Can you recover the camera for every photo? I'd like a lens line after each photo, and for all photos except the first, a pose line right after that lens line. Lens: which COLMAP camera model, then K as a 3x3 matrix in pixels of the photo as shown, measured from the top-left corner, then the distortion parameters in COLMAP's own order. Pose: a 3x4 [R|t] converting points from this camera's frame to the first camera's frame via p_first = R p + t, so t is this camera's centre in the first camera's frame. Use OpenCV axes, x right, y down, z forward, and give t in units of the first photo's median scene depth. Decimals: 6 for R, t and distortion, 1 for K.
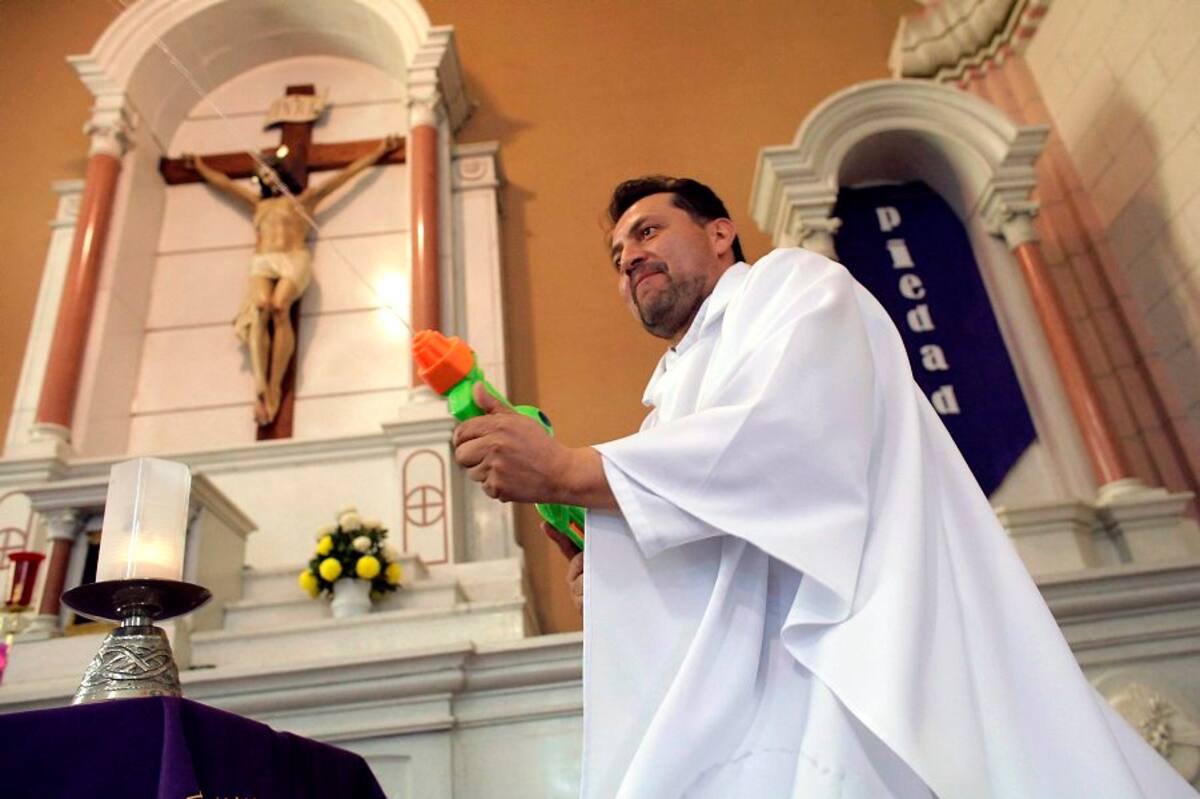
lens RADIAL K [[890.5, 0, 631.9], [0, 890.5, 369.0], [0, 0, 1]] dist [-0.075449, 0.090775]
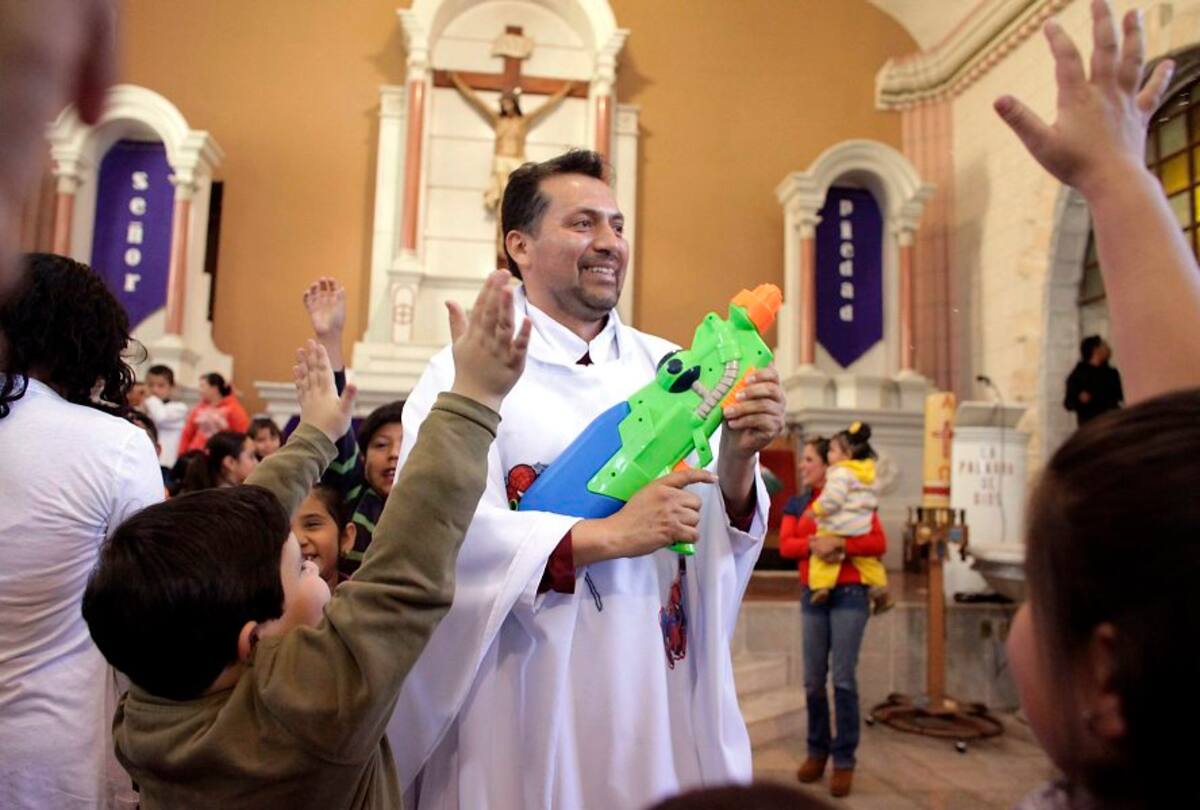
lens RADIAL K [[898.0, 0, 594.3], [0, 898.0, 384.9], [0, 0, 1]] dist [-0.007211, -0.002025]
pose [[0.983295, 0.154623, 0.096037, -0.342022], [-0.178503, 0.922374, 0.342582, -0.356867], [-0.035611, -0.354002, 0.934566, -0.853792]]
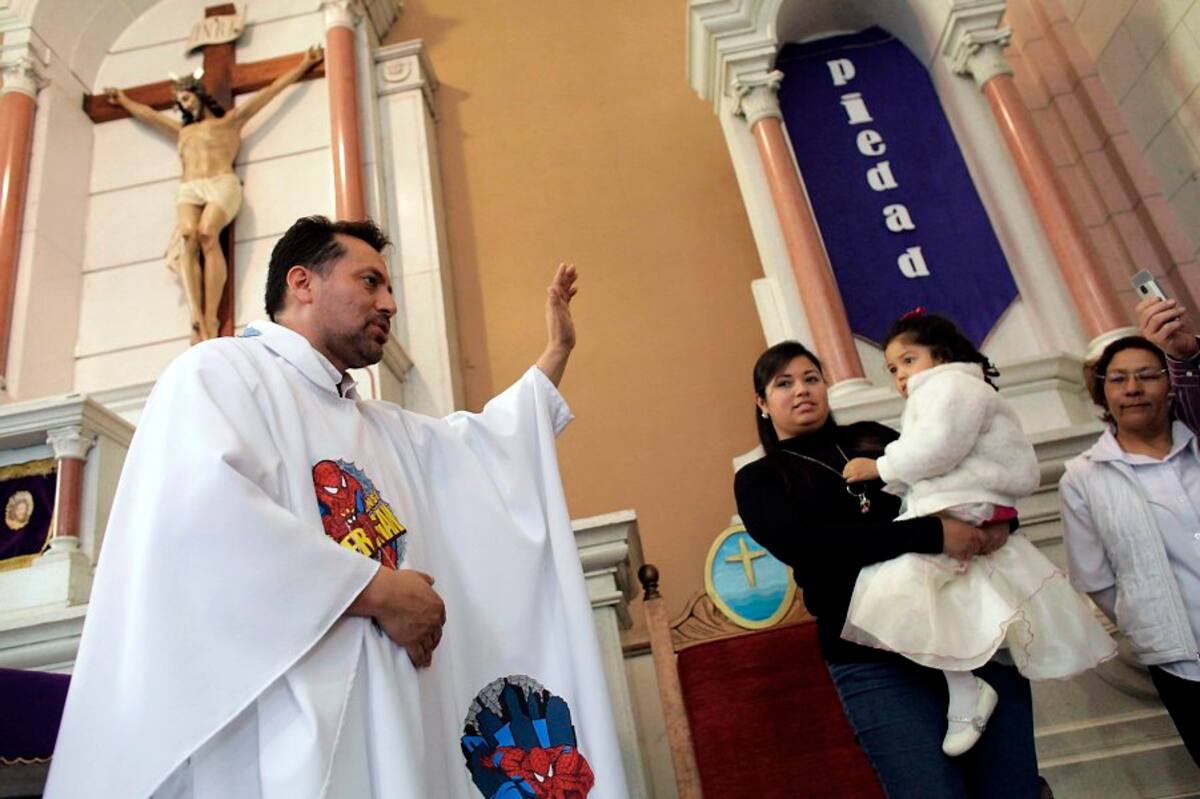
lens RADIAL K [[863.4, 0, 593.7], [0, 863.4, 373.6], [0, 0, 1]] dist [-0.061856, 0.063690]
pose [[0.994353, -0.080985, -0.068579, 0.067772], [0.086447, 0.992972, 0.080828, 0.040484], [0.061551, -0.086300, 0.994366, 0.083432]]
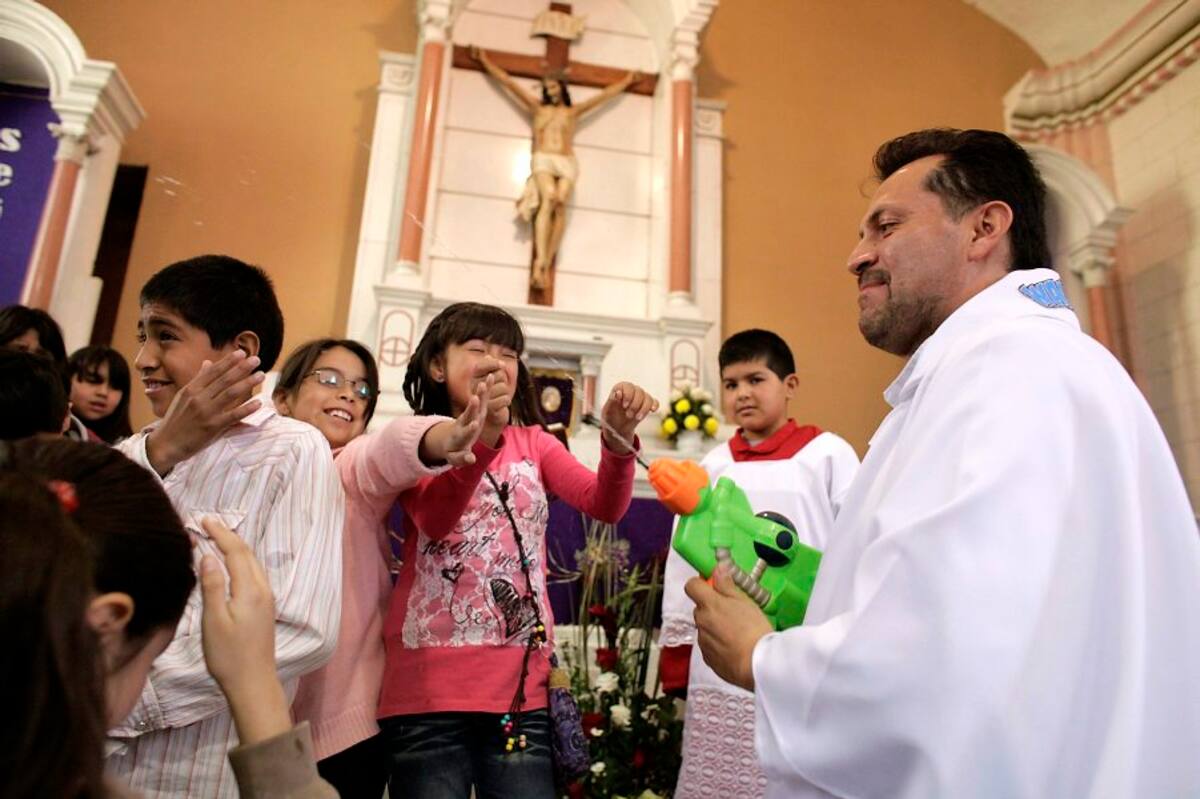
lens RADIAL K [[821.1, 0, 602.0], [0, 821.1, 387.2], [0, 0, 1]] dist [-0.059576, 0.060734]
pose [[0.972666, 0.195920, 0.124642, -0.420219], [-0.217608, 0.956395, 0.194820, -0.053322], [-0.081038, -0.216618, 0.972887, -0.249163]]
